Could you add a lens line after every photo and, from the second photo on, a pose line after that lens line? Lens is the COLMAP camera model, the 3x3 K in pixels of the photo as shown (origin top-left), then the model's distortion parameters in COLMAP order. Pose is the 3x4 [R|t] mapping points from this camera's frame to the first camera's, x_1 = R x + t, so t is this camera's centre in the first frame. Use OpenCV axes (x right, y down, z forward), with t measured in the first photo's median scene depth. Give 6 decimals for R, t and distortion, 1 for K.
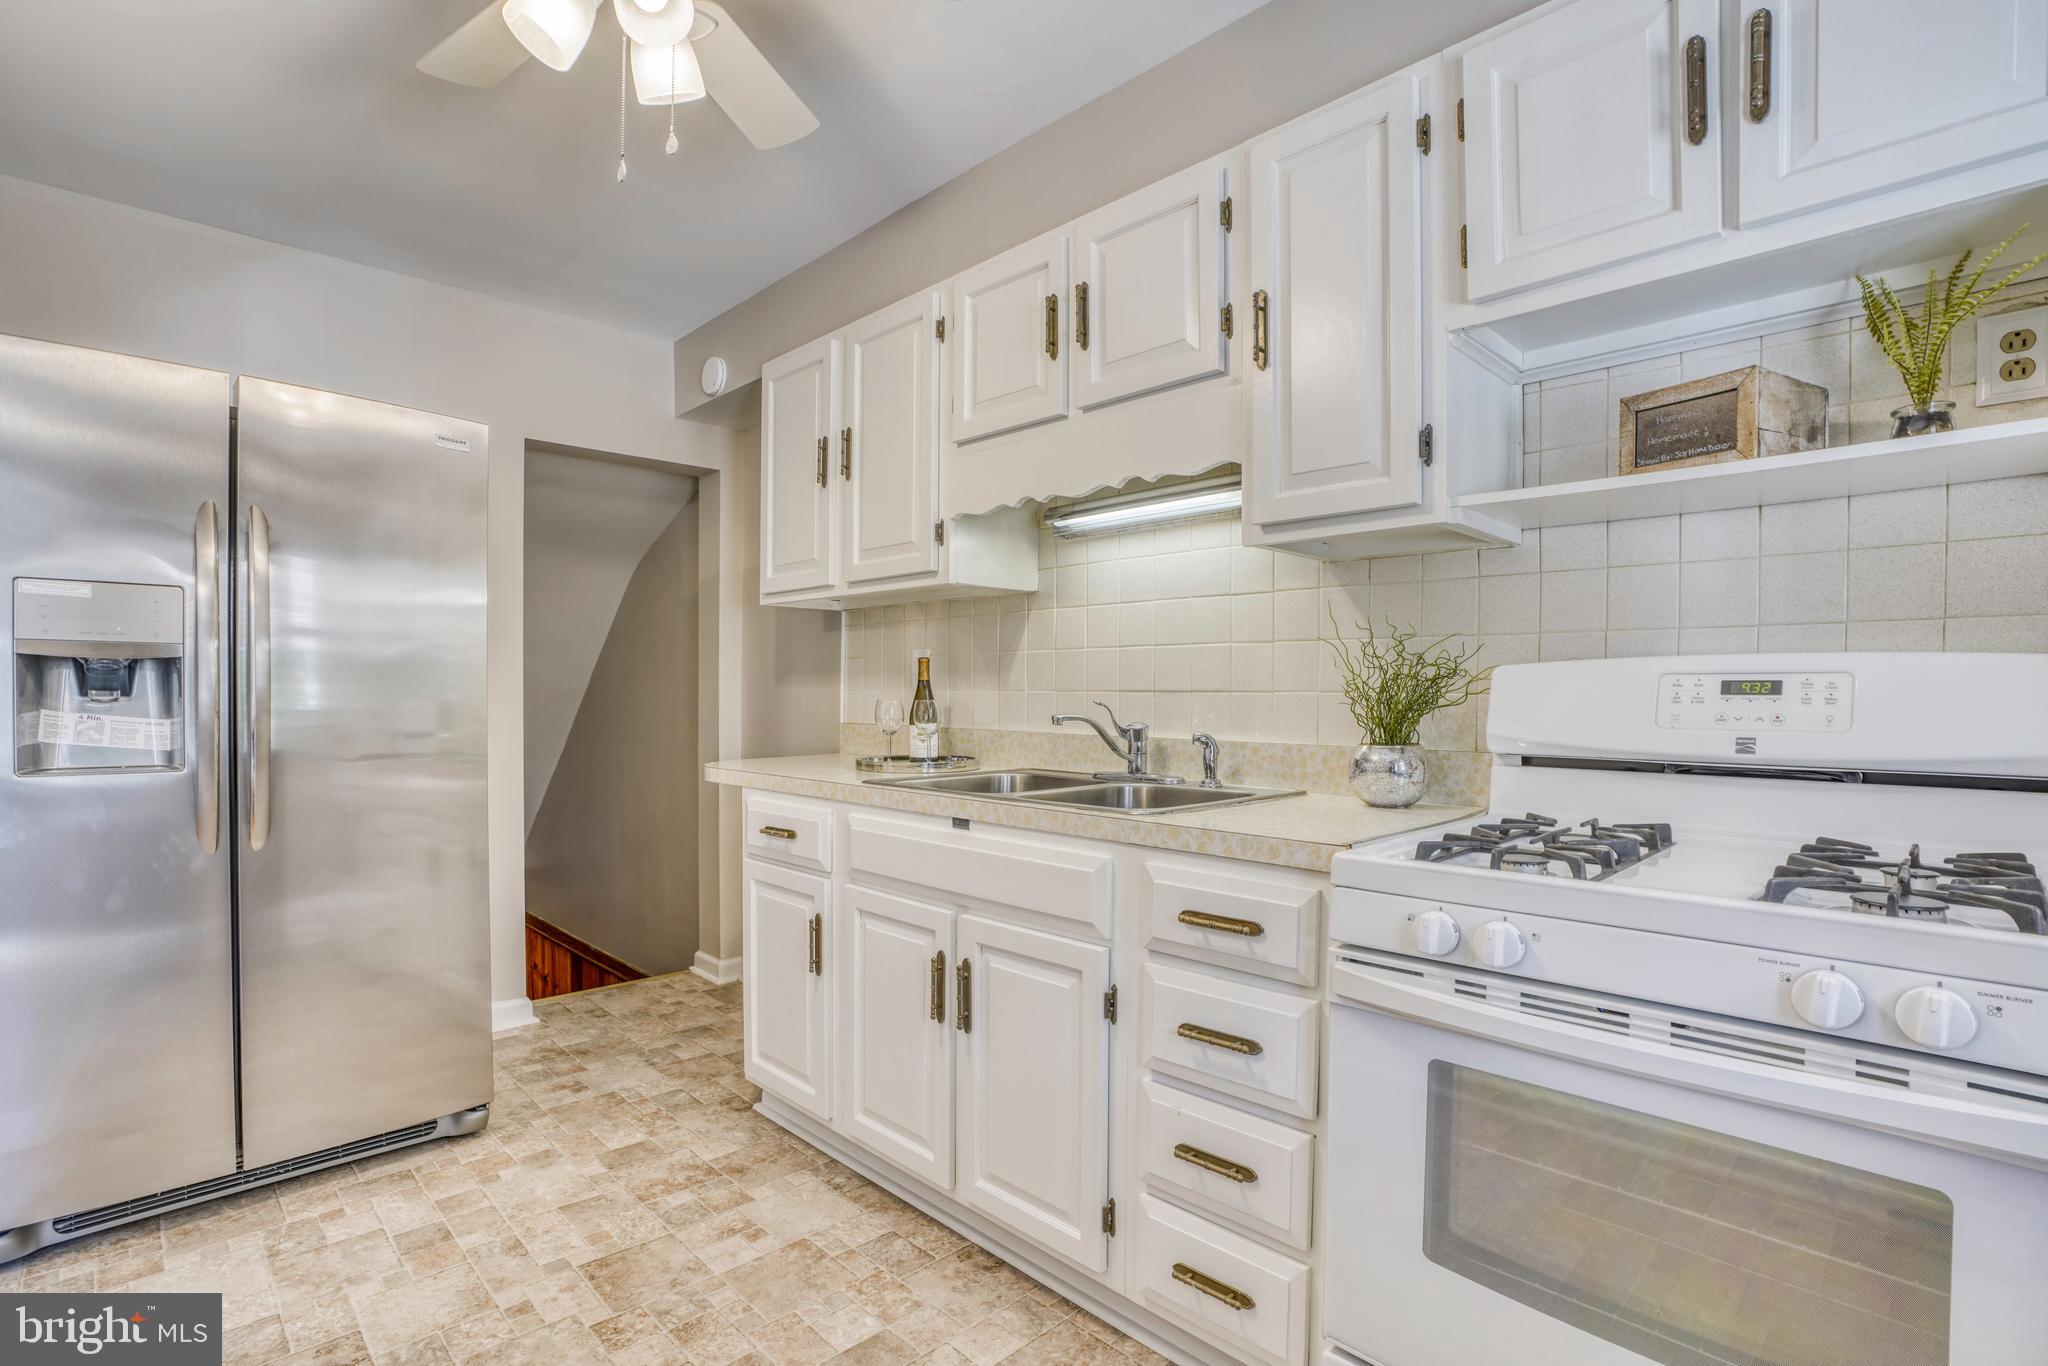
lens RADIAL K [[965.1, 0, 1006.7], [0, 965.1, 722.5], [0, 0, 1]] dist [-0.062809, 0.023536]
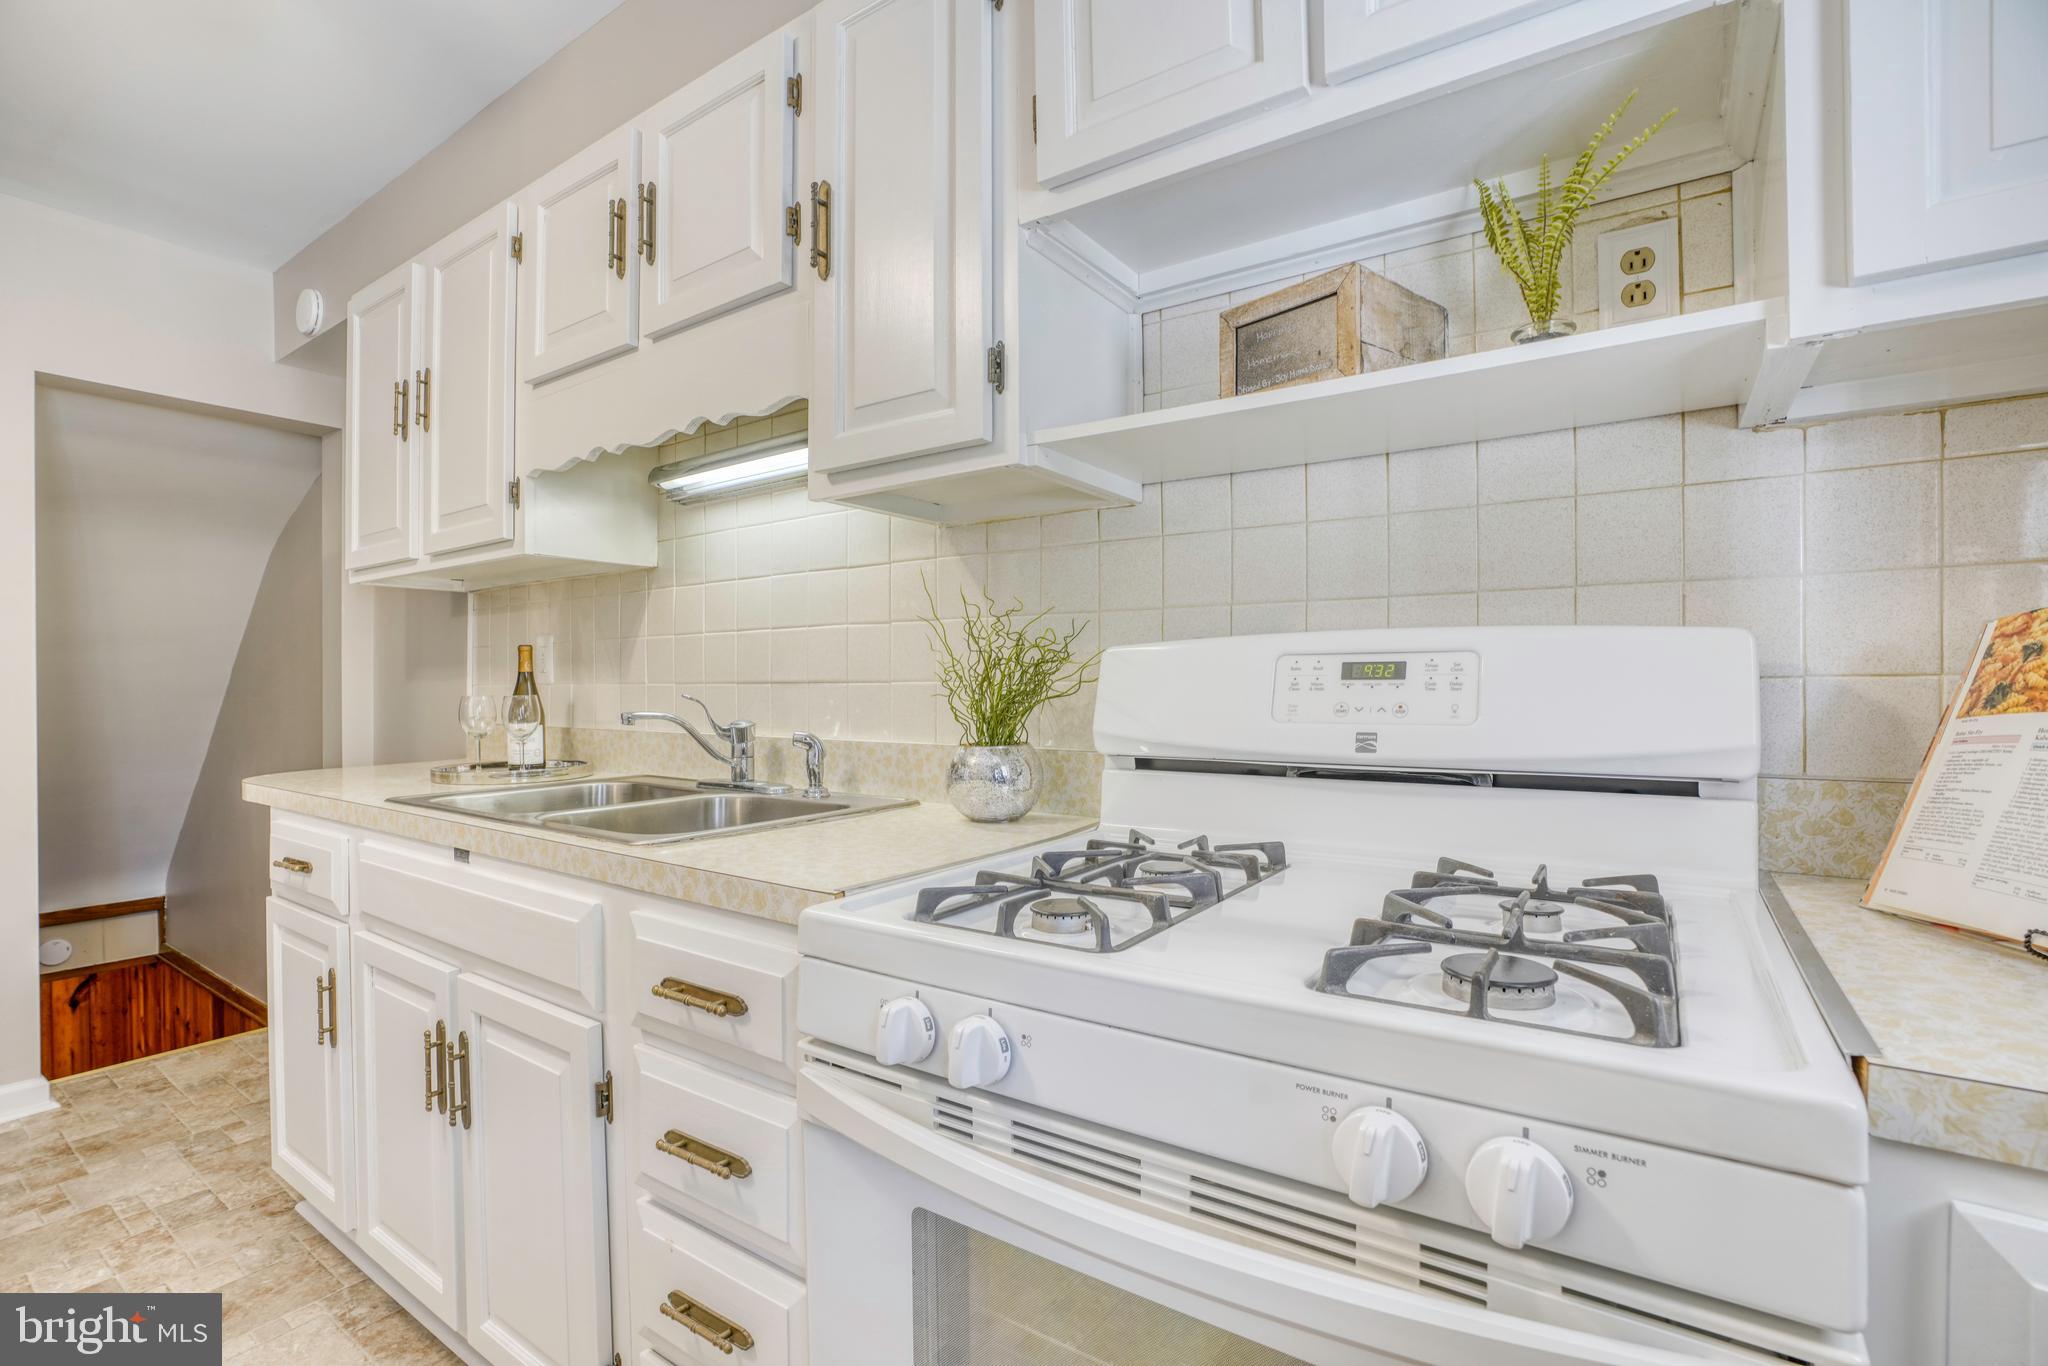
lens RADIAL K [[965.1, 0, 964.4], [0, 965.1, 701.2], [0, 0, 1]] dist [-0.062809, 0.023536]
pose [[0.983877, -0.010586, 0.178535, 0.224955], [0.013363, 0.999808, -0.014361, -0.002771], [-0.178348, 0.016515, 0.983829, 0.188076]]
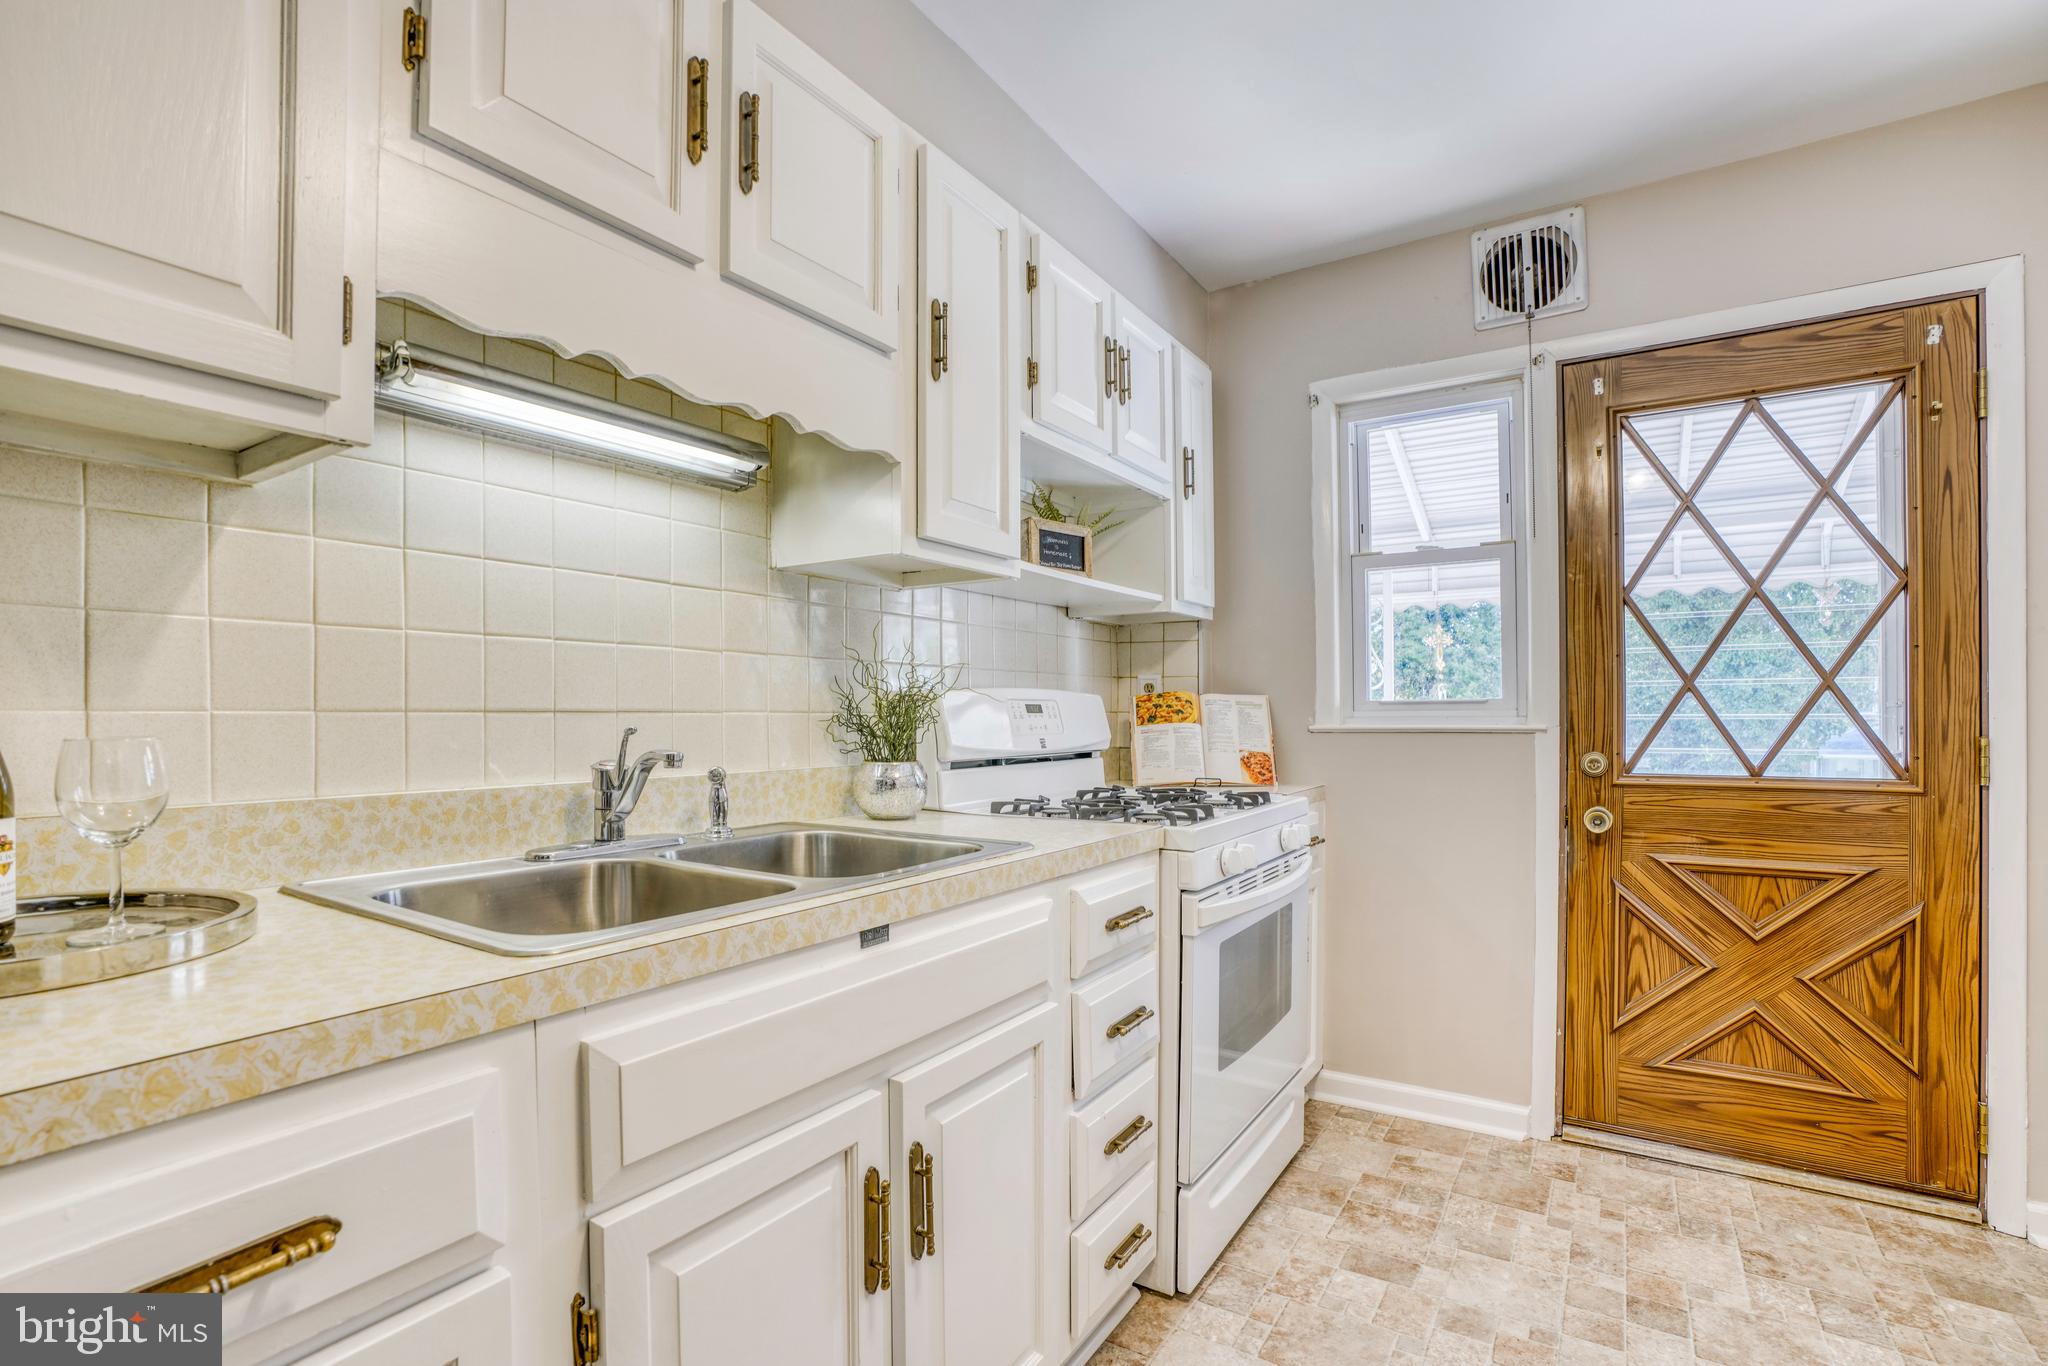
lens RADIAL K [[965.1, 0, 1035.3], [0, 965.1, 707.6], [0, 0, 1]] dist [-0.062809, 0.023536]
pose [[-0.244536, -0.002480, 0.969637, -0.679182], [0.024114, 0.999672, 0.008638, -0.041549], [-0.969340, 0.025495, -0.244396, 1.100206]]
